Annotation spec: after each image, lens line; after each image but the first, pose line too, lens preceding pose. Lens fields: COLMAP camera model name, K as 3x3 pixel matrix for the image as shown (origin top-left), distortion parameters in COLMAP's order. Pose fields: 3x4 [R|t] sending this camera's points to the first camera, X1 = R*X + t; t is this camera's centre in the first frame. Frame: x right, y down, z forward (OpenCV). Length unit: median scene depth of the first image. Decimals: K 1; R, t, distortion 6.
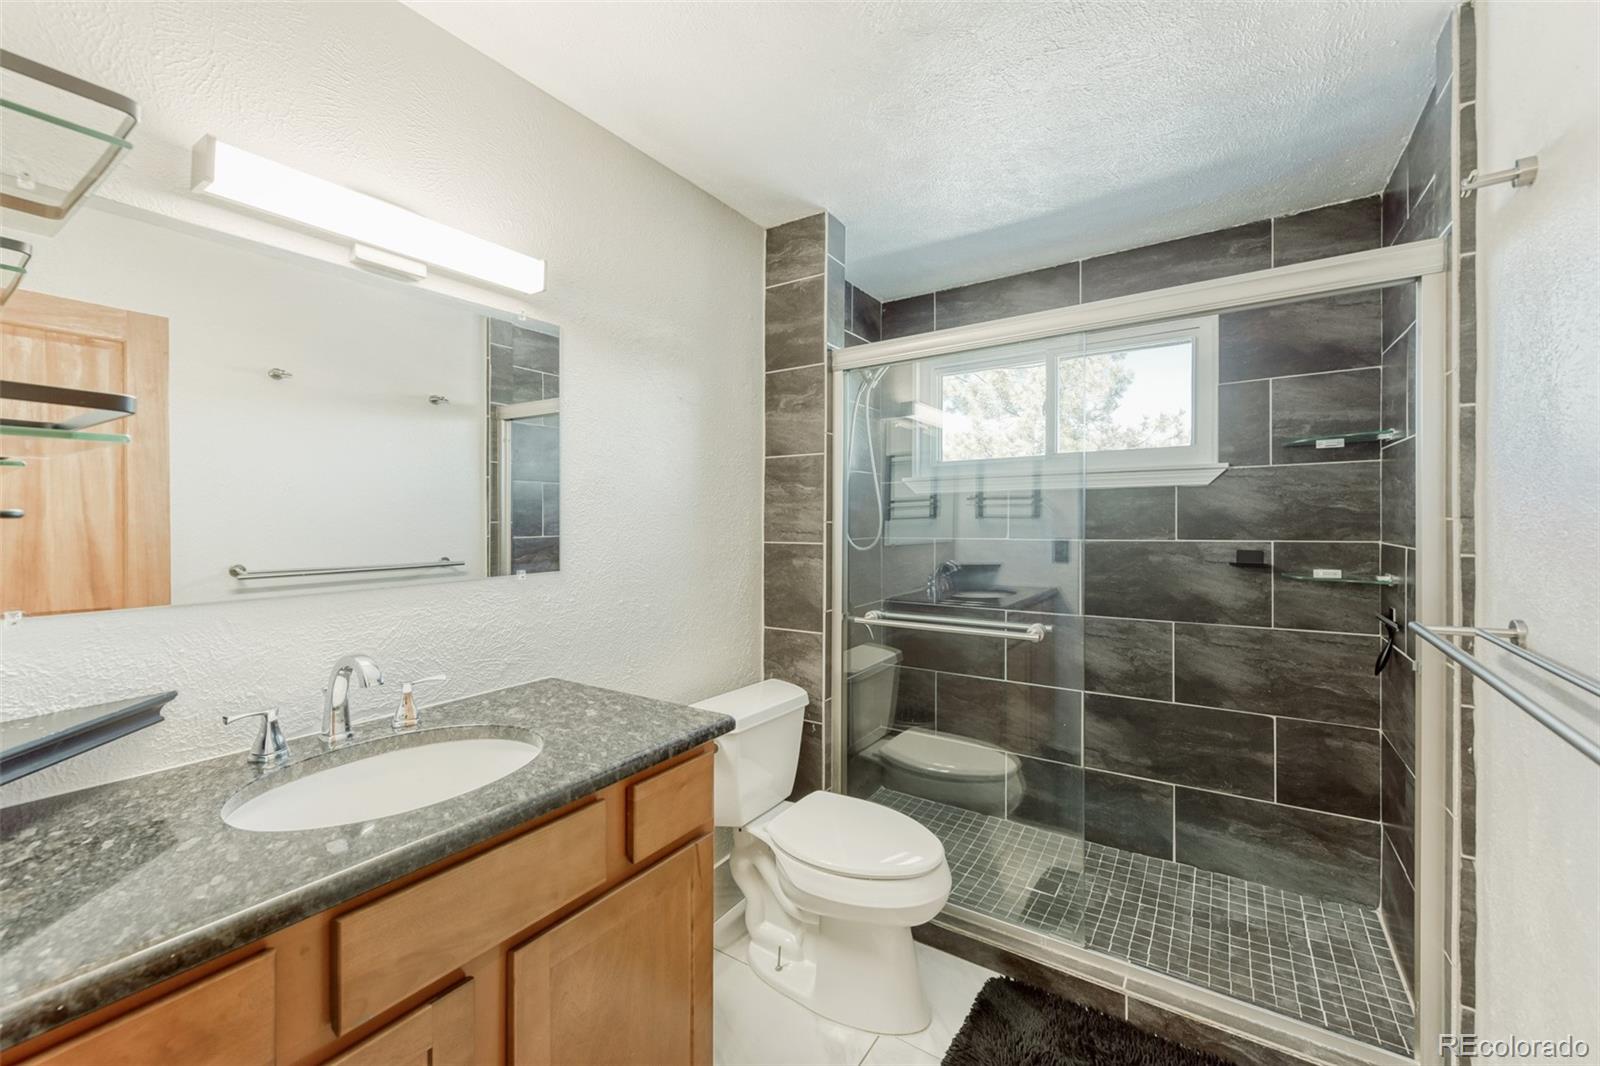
lens RADIAL K [[613.1, 0, 800.0], [0, 613.1, 533.0], [0, 0, 1]] dist [-0.000517, -0.000116]
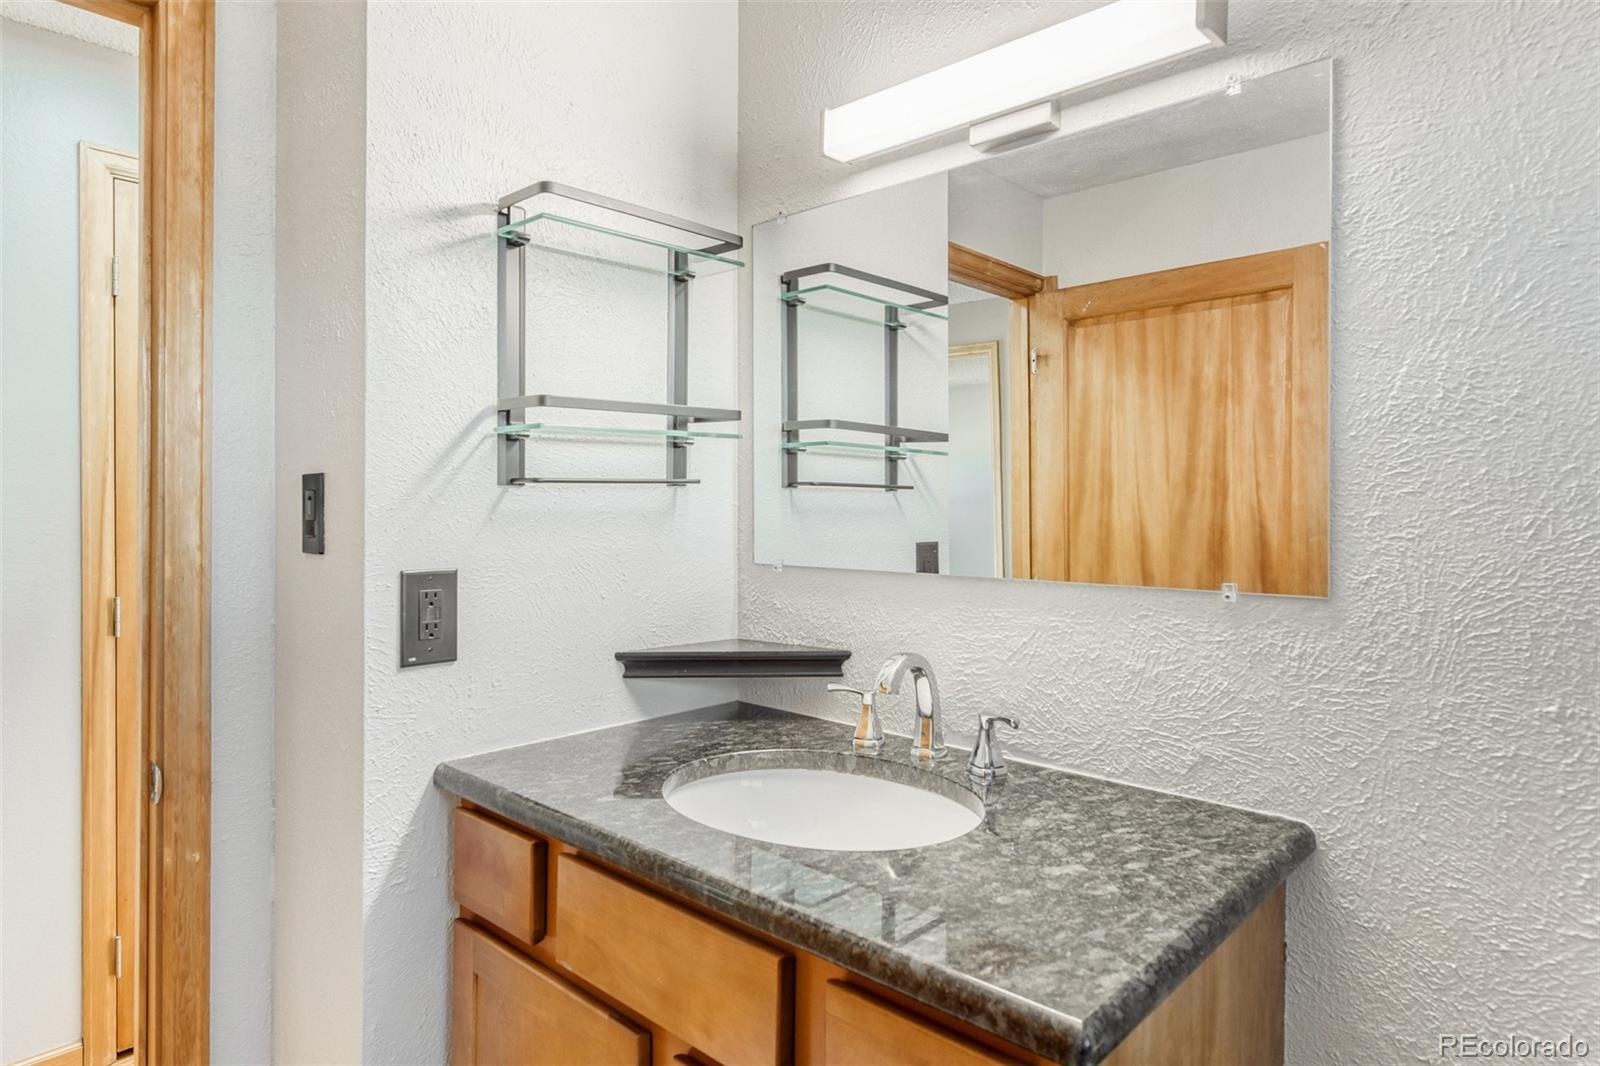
lens RADIAL K [[939.6, 0, 799.2], [0, 939.6, 501.1], [0, 0, 1]] dist [0.000796, -0.000114]
pose [[-0.163702, -0.007170, -0.986484, 0.442080], [-0.035708, 0.999361, -0.001338, 0.007568], [0.985863, 0.035006, -0.163854, 0.920815]]
